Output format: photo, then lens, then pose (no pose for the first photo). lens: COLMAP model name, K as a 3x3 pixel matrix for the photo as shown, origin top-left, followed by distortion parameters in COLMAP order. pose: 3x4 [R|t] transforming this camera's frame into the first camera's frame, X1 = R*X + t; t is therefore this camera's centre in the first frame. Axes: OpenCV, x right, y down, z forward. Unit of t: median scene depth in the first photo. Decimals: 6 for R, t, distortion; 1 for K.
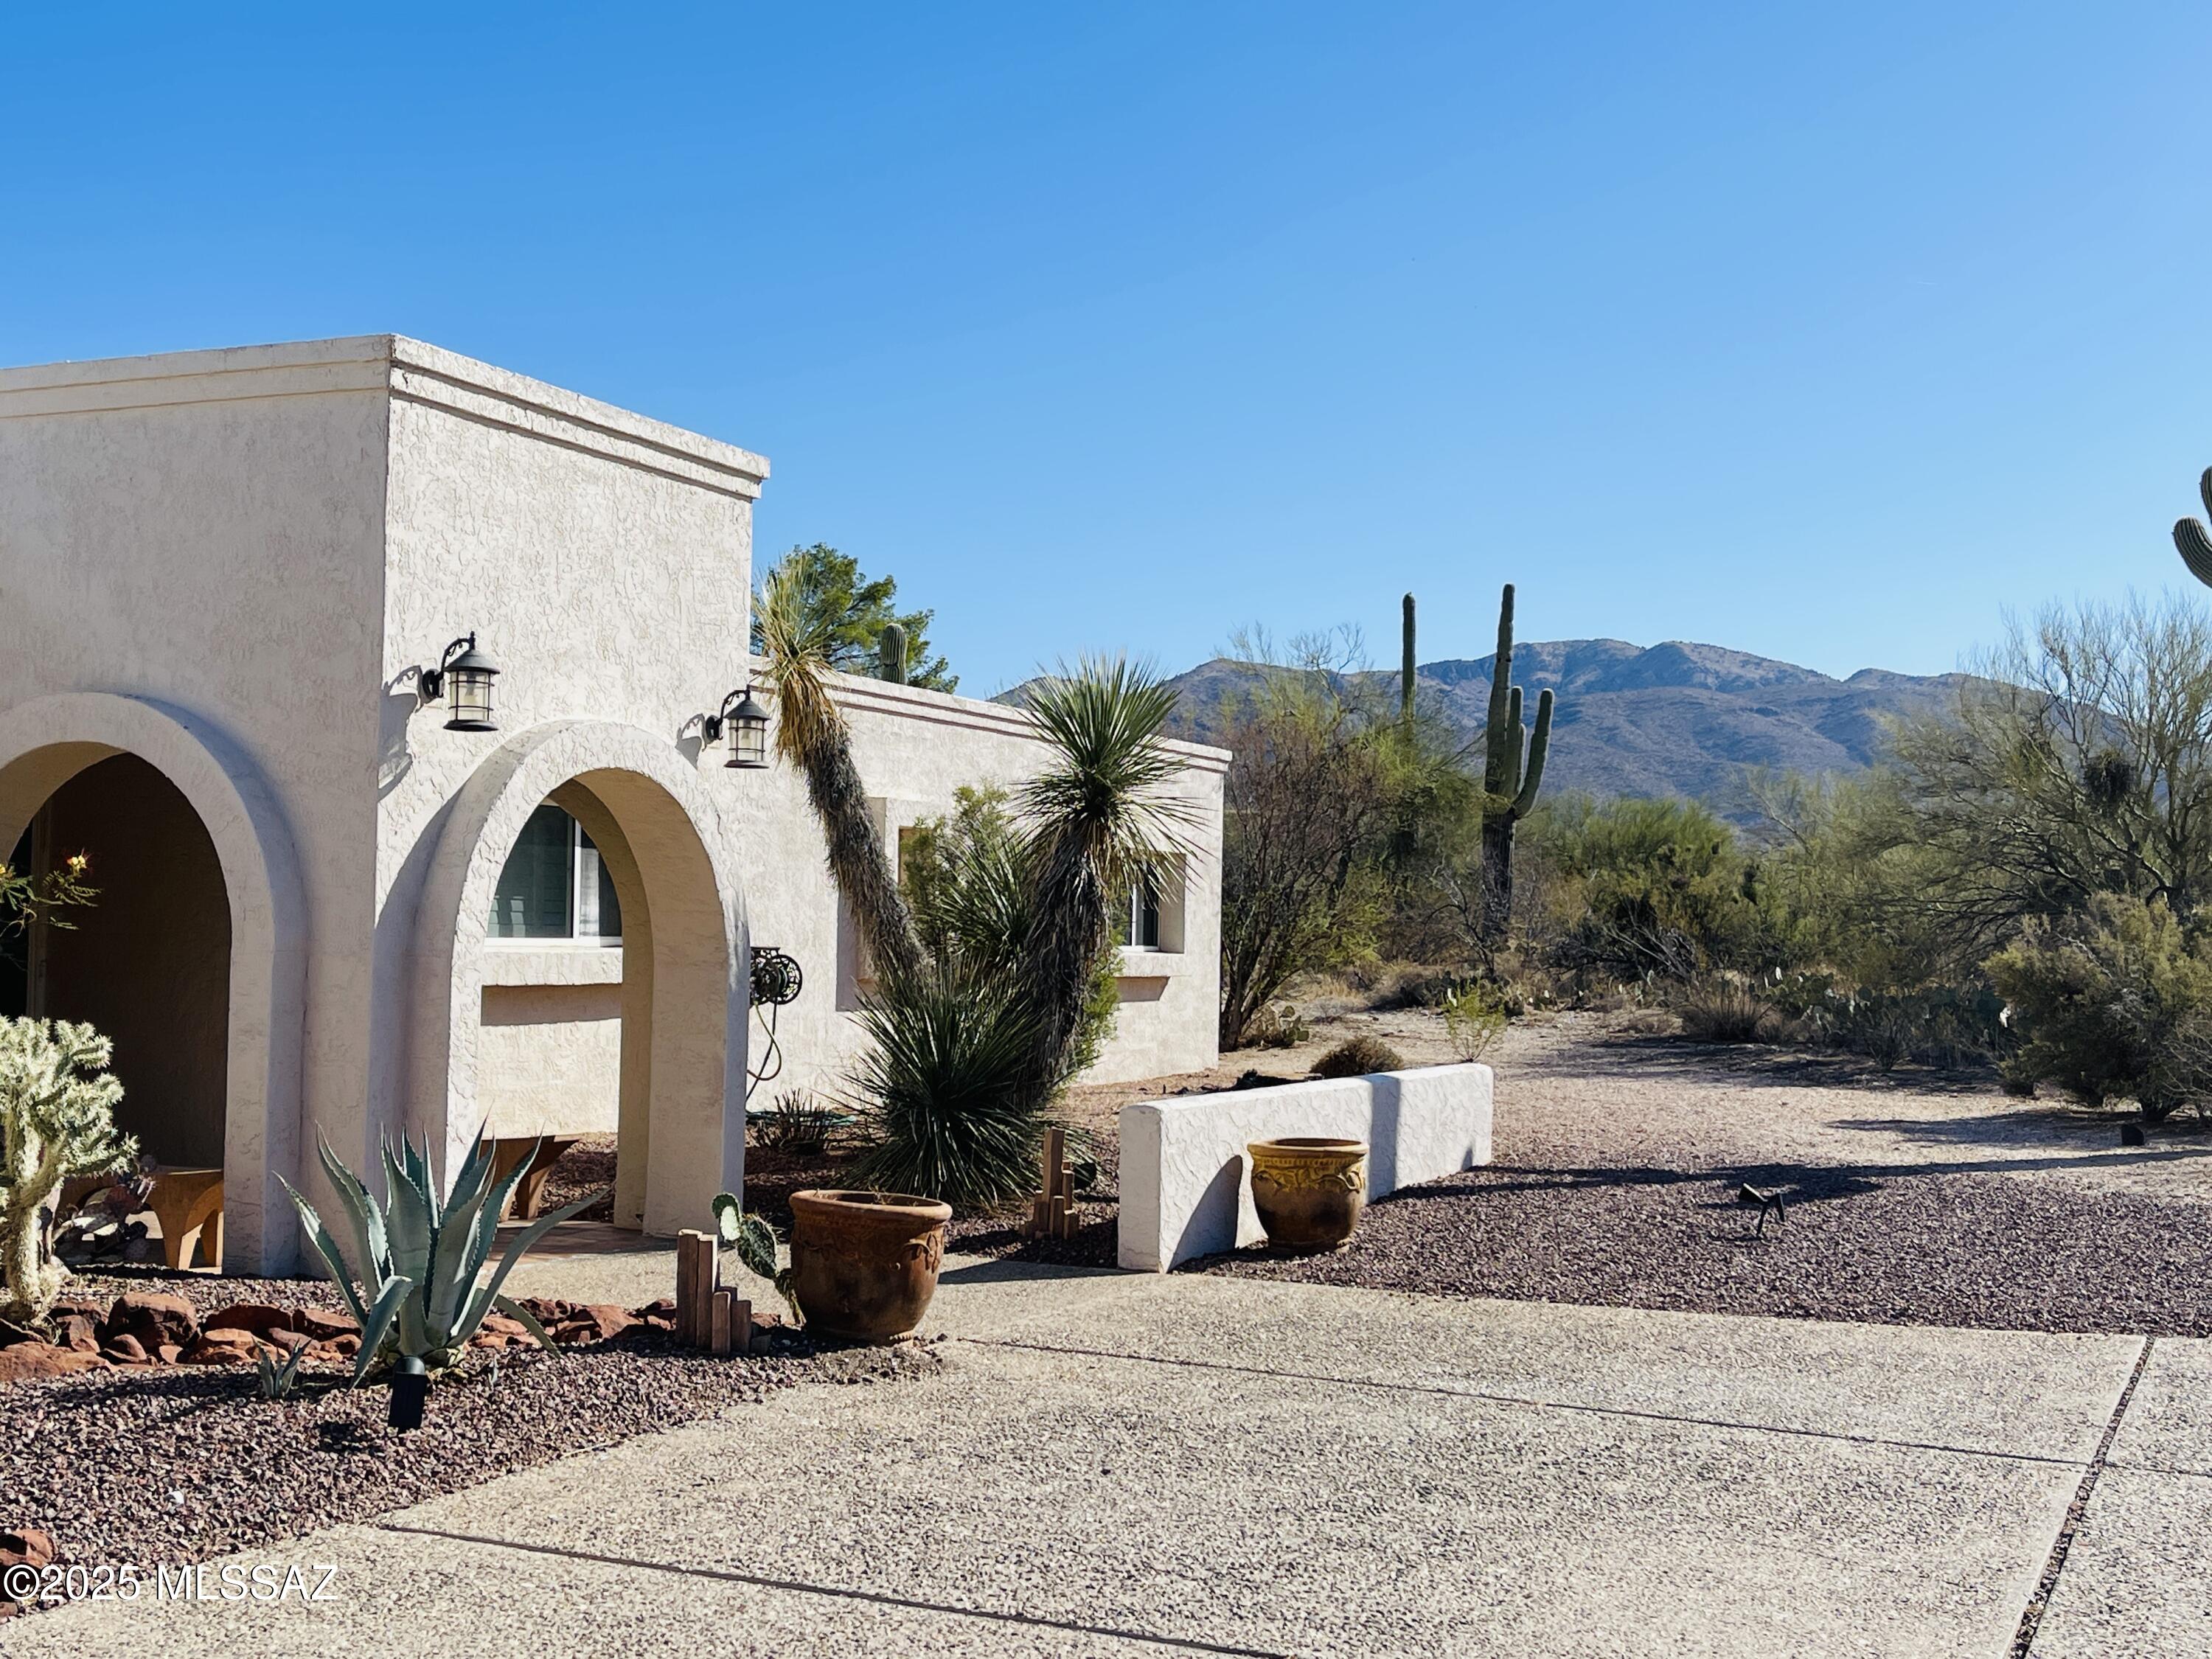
lens RADIAL K [[2660.6, 0, 1106.0], [0, 2660.6, 829.5], [0, 0, 1]] dist [0.142978, -0.435574]
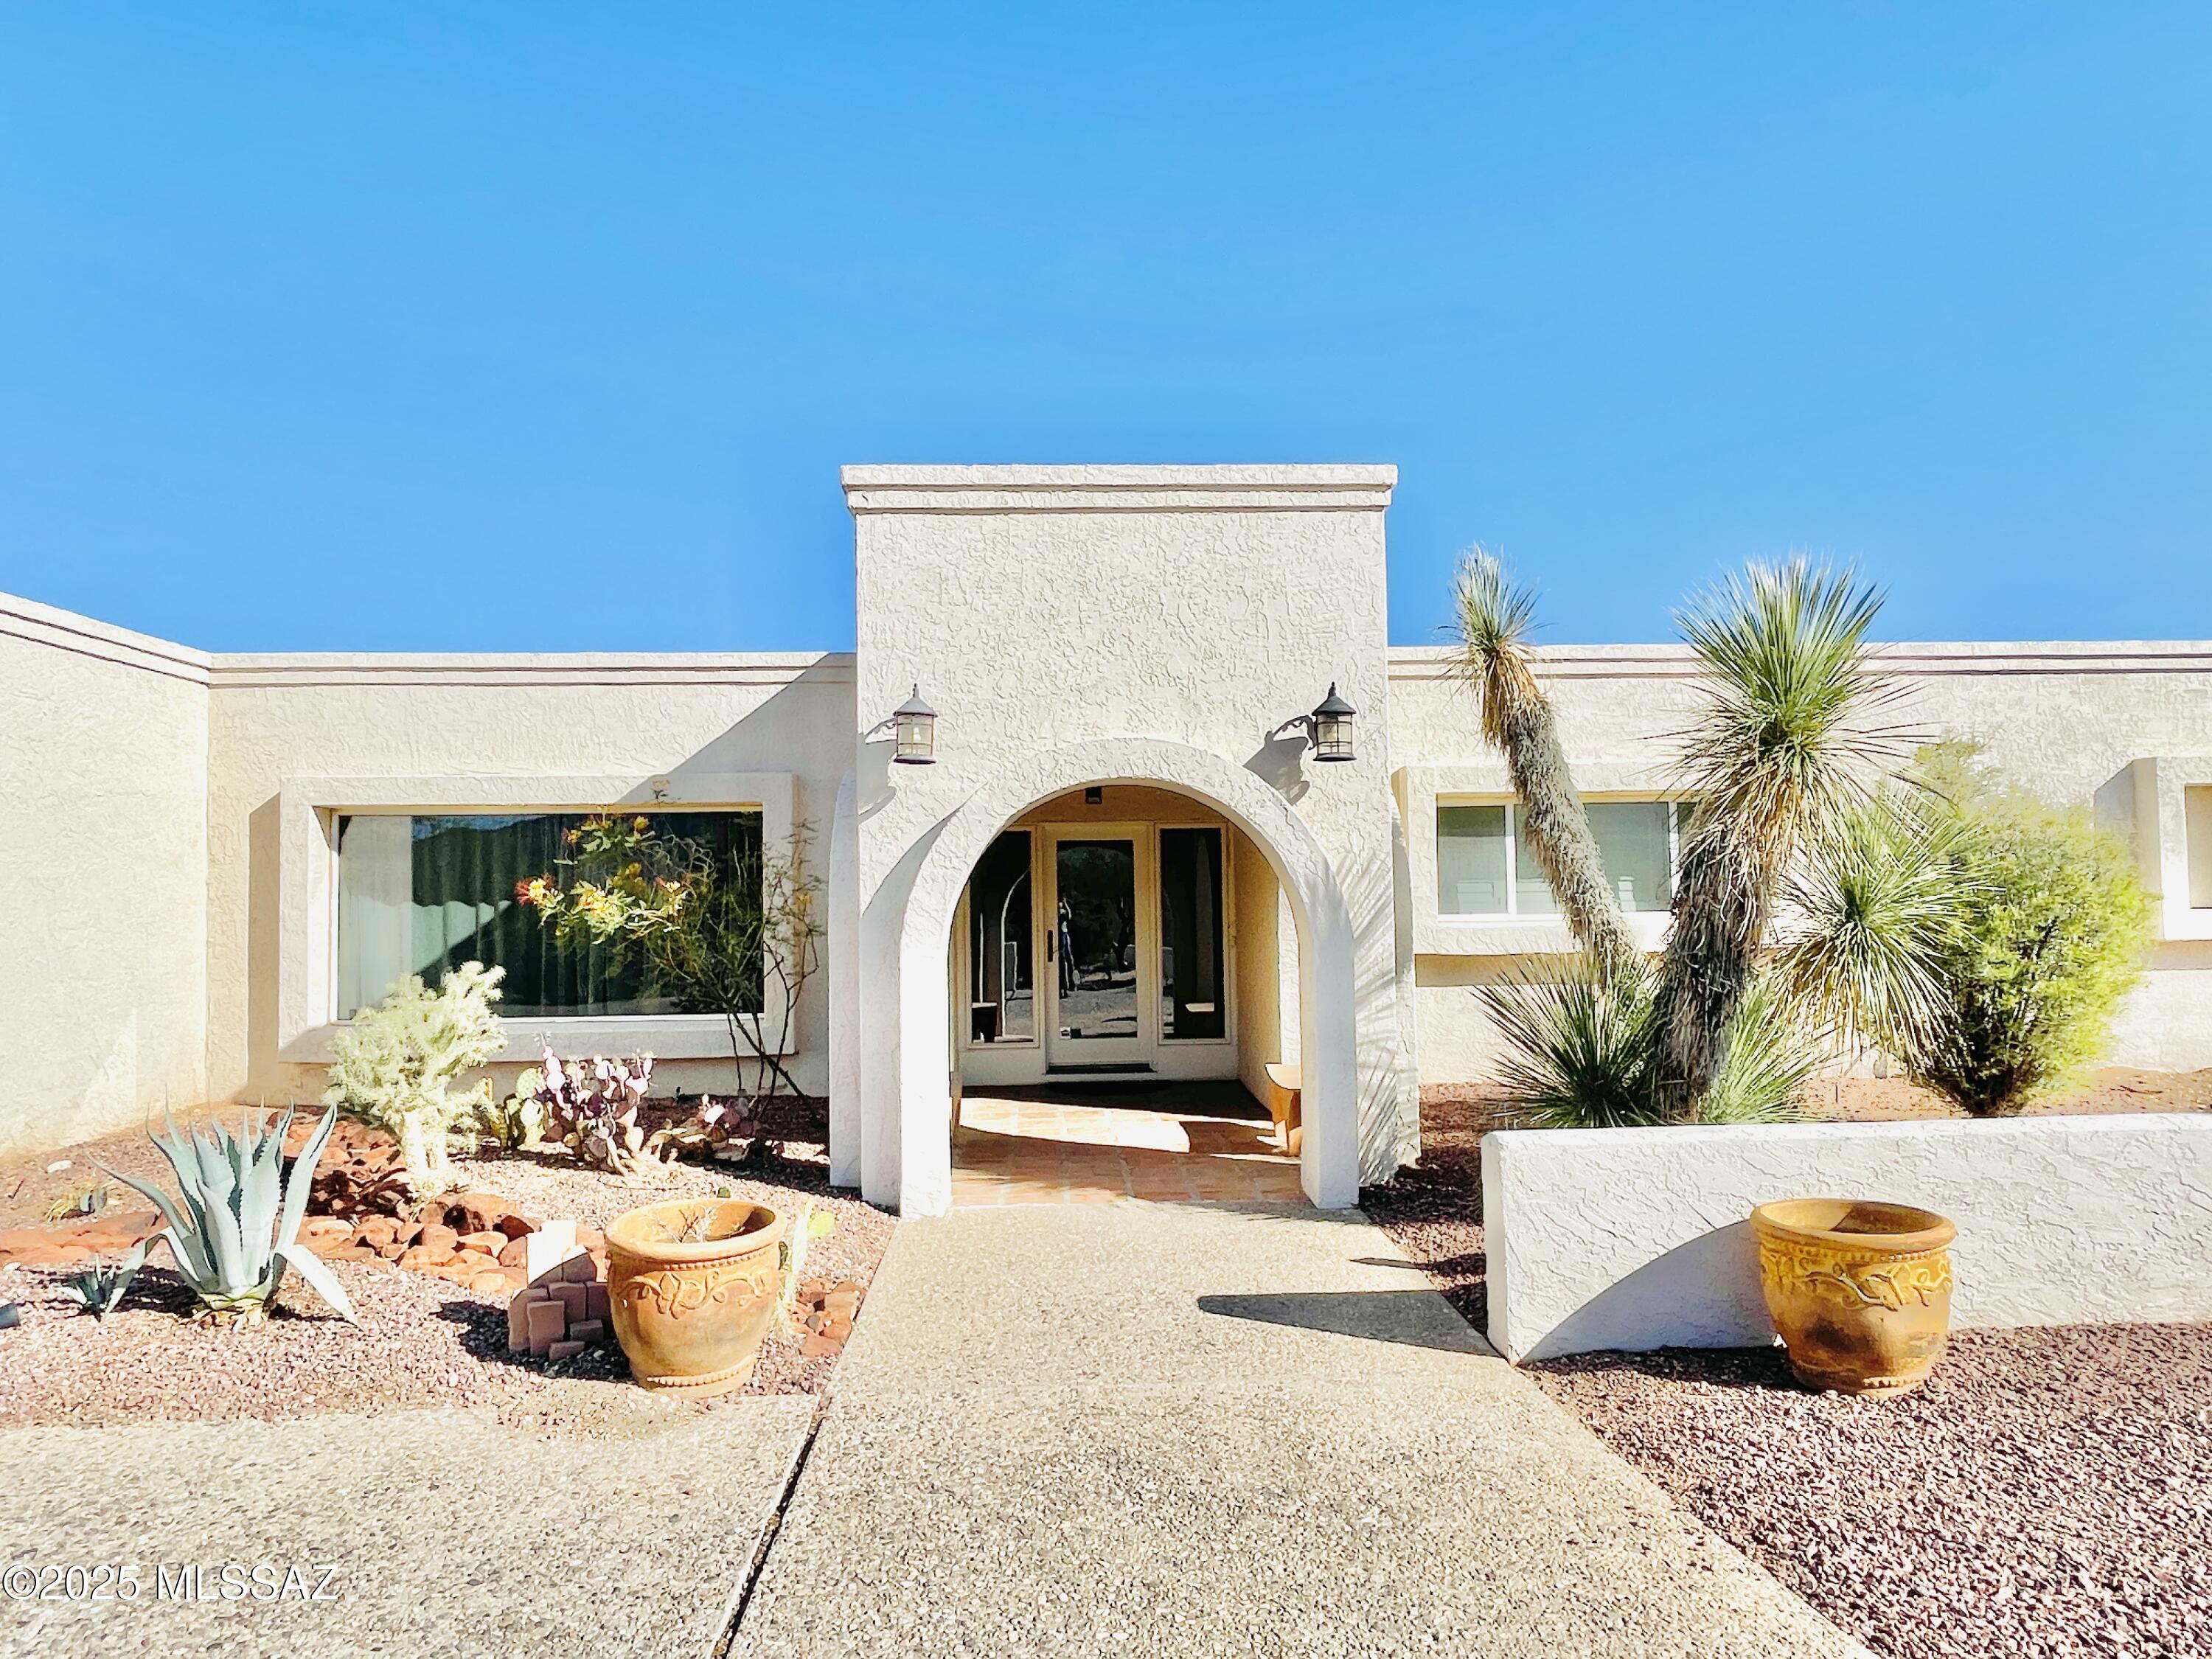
lens RADIAL K [[1336.6, 0, 1106.6], [0, 1336.6, 841.7], [0, 0, 1]] dist [0.000445, -0.000469]
pose [[0.448014, -0.070828, -0.891217, 0.191403], [0.062740, 0.996890, -0.047687, 0.018592], [0.891823, -0.034551, 0.451064, 0.443710]]
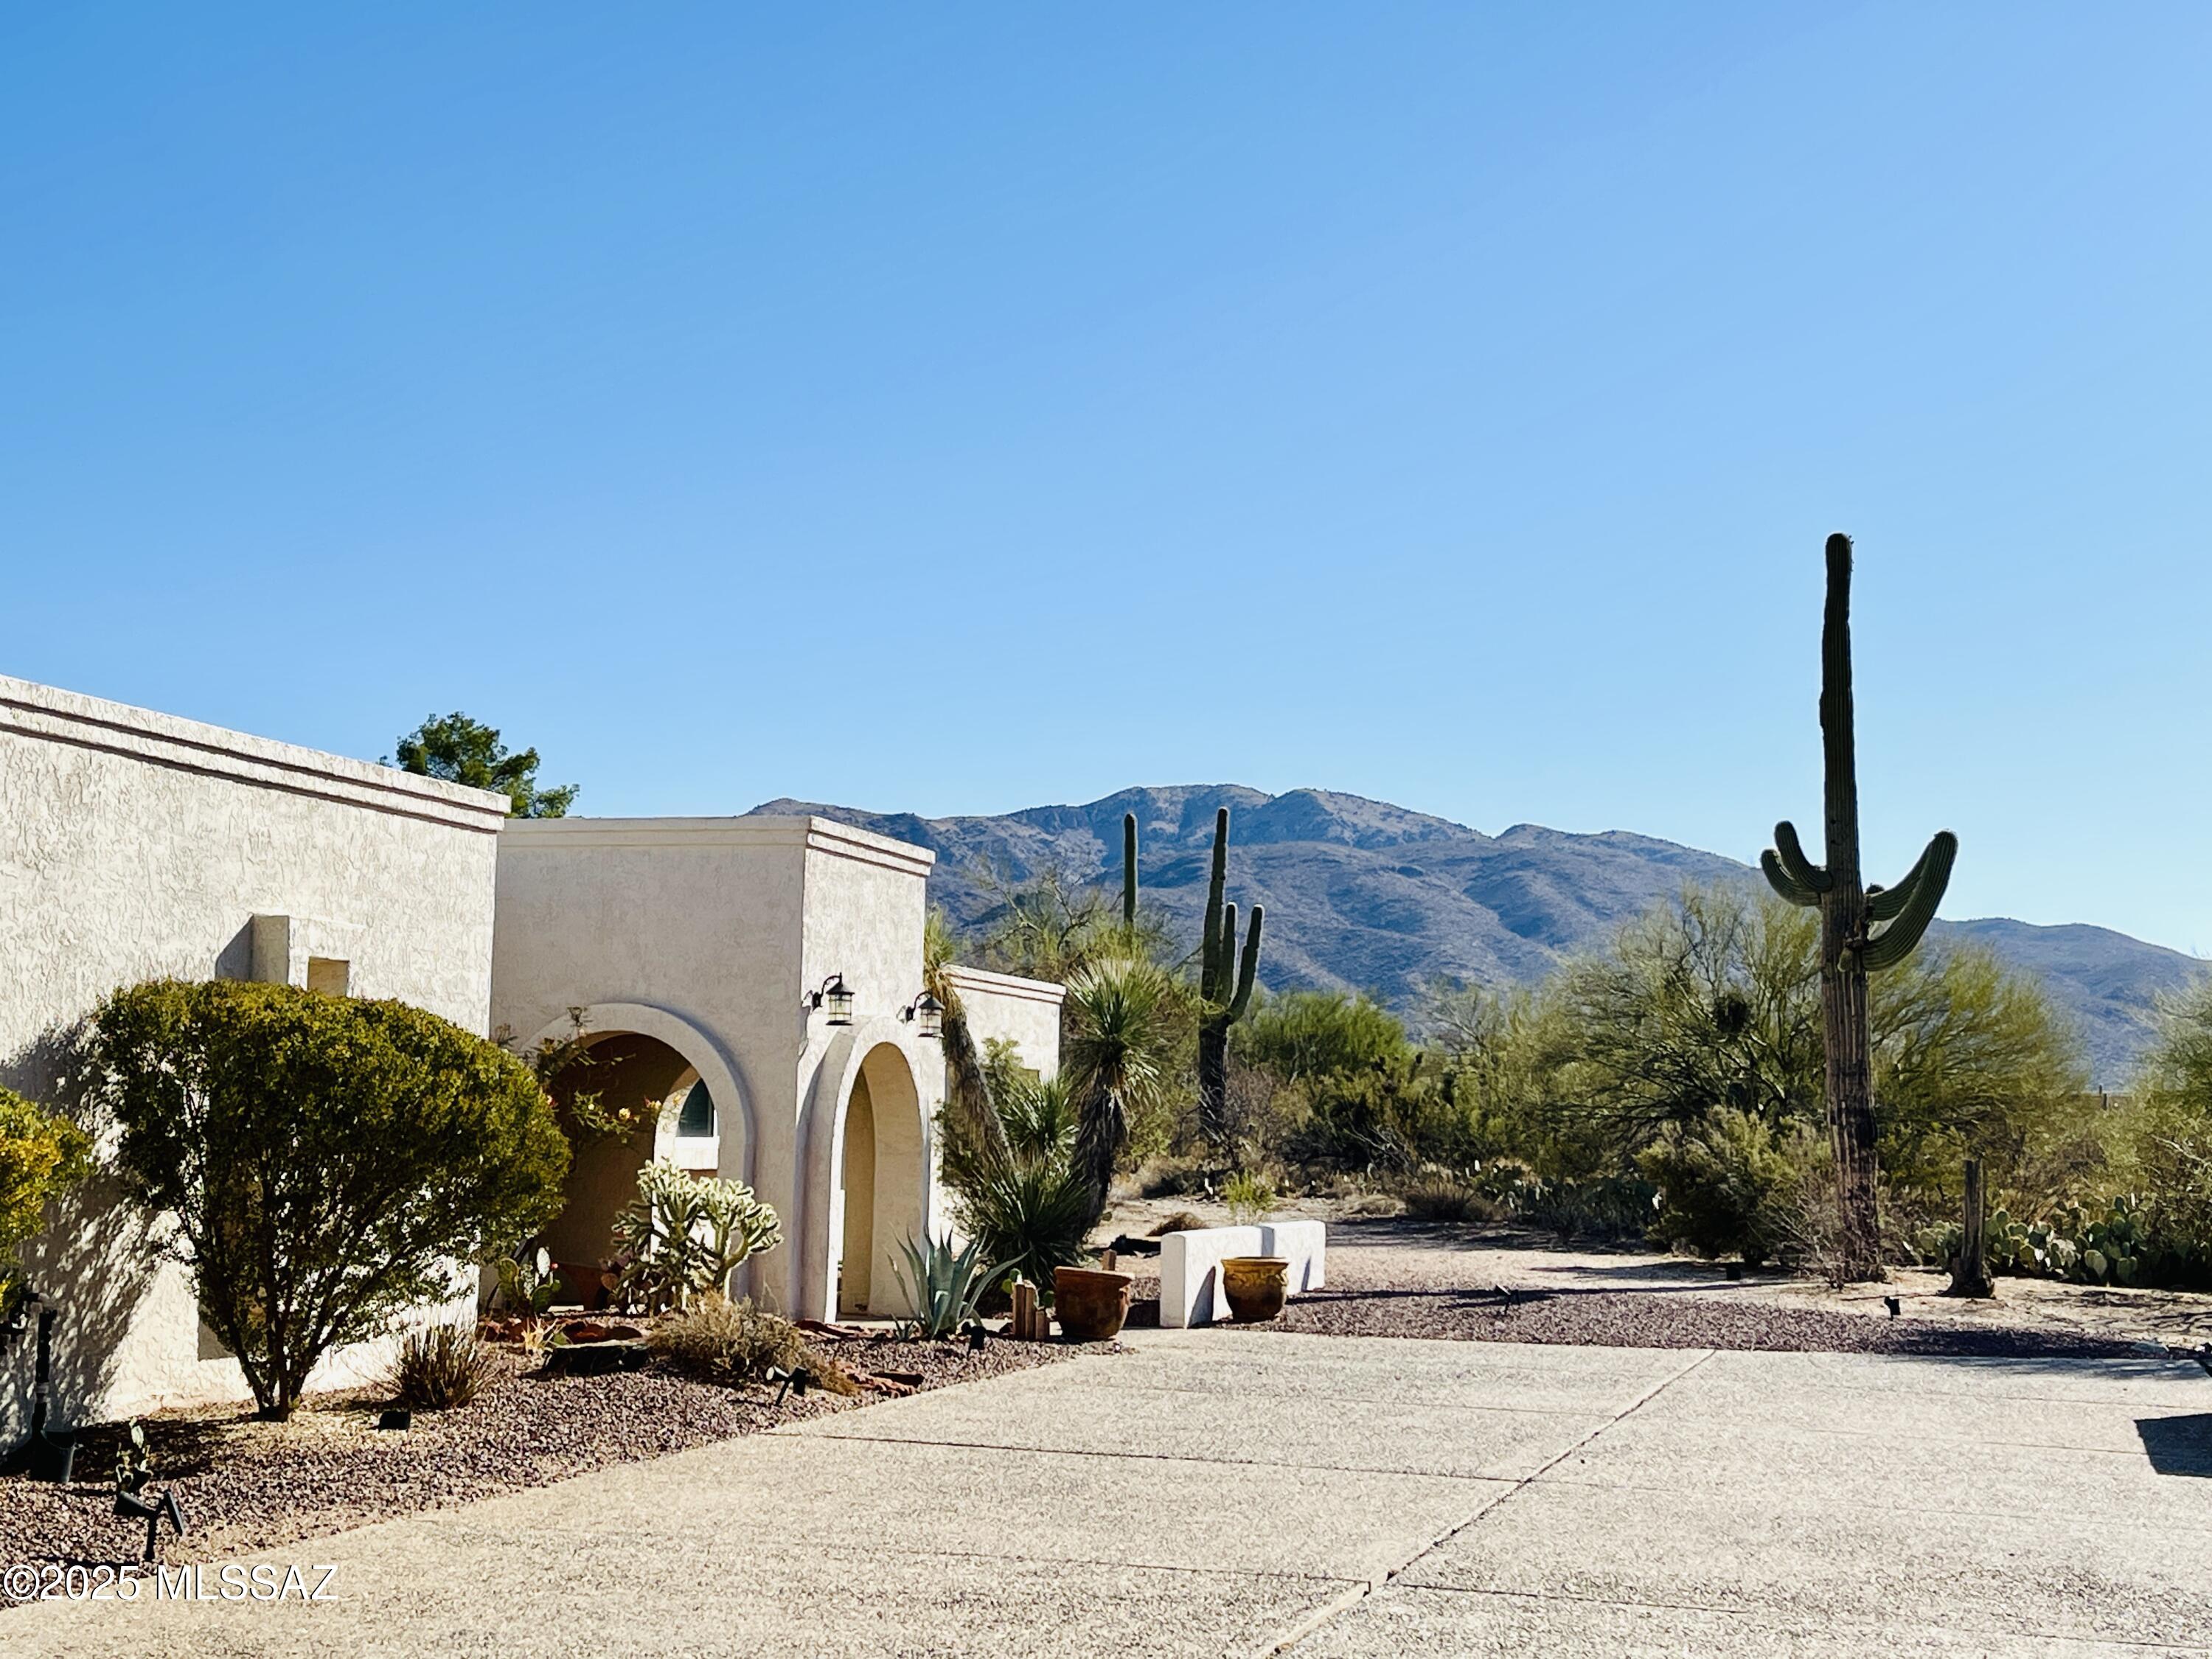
lens RADIAL K [[3085.5, 0, 1106.0], [0, 3085.5, 829.5], [0, 0, 1]] dist [0.129881, -0.045493]
pose [[0.989884, 0.015033, 0.141081, -0.198645], [-0.006974, 0.998324, -0.057444, -0.028233], [-0.141709, 0.055879, 0.988330, -0.634091]]
